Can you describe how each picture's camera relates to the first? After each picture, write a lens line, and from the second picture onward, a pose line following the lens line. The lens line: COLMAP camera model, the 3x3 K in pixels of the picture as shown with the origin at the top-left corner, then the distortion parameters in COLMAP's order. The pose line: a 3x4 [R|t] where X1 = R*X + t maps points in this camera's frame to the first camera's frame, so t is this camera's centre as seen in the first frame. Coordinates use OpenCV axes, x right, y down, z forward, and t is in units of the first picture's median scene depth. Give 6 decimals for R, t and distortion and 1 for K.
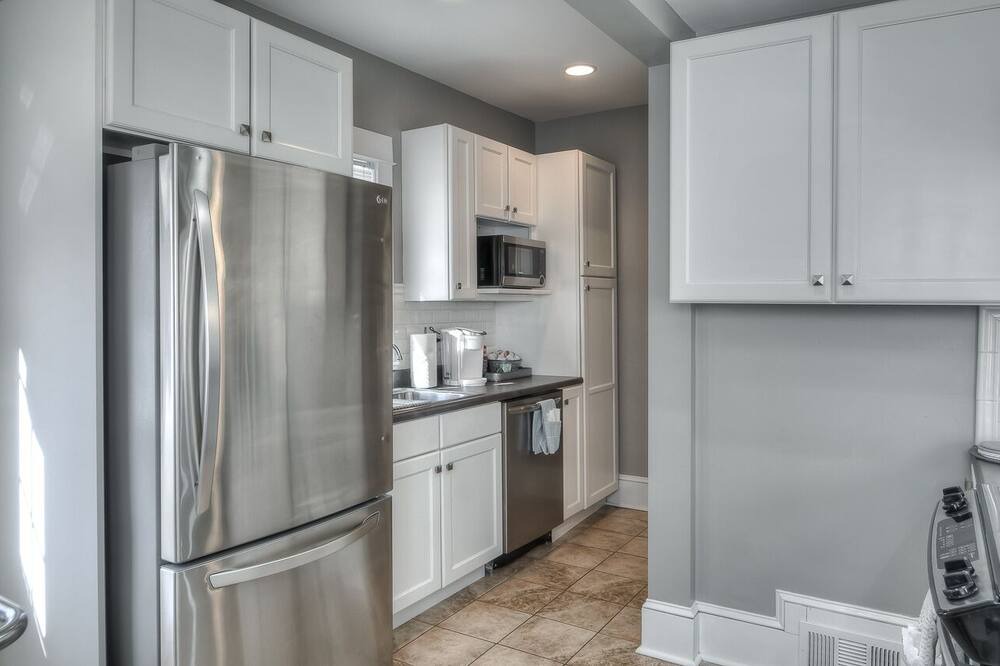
lens RADIAL K [[711.7, 0, 500.6], [0, 711.7, 319.9], [0, 0, 1]] dist [0.001175, -0.000007]
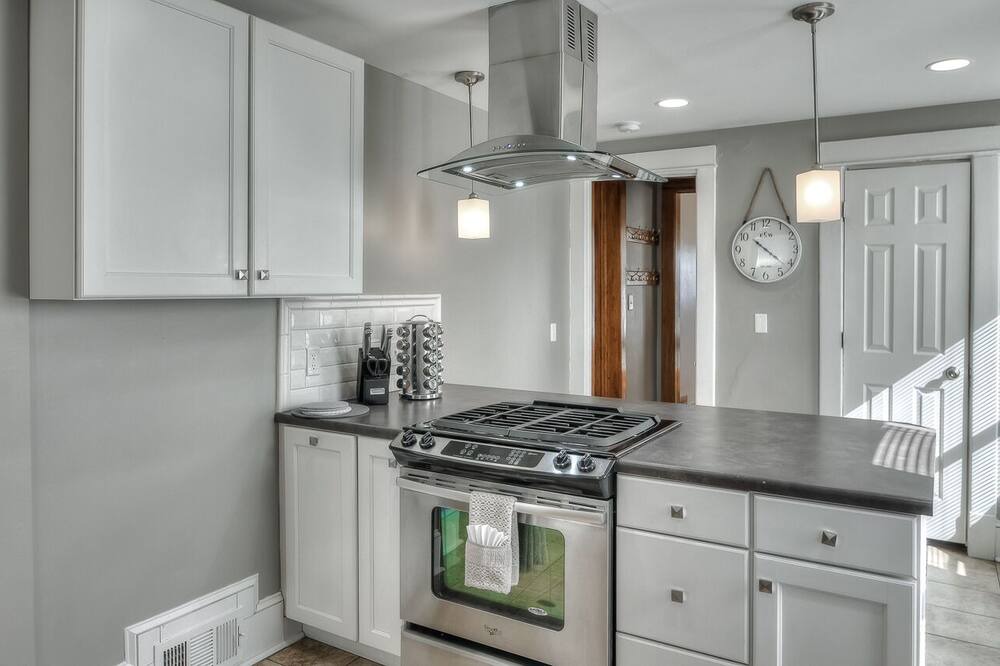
lens RADIAL K [[727.7, 0, 500.2], [0, 727.7, 286.1], [0, 0, 1]] dist [-0.001508, 0.001822]
pose [[-0.003602, 0.001052, 0.999993, -0.350182], [0.026815, 0.999640, -0.000955, -0.017056], [-0.999634, 0.026812, -0.003629, 0.373690]]
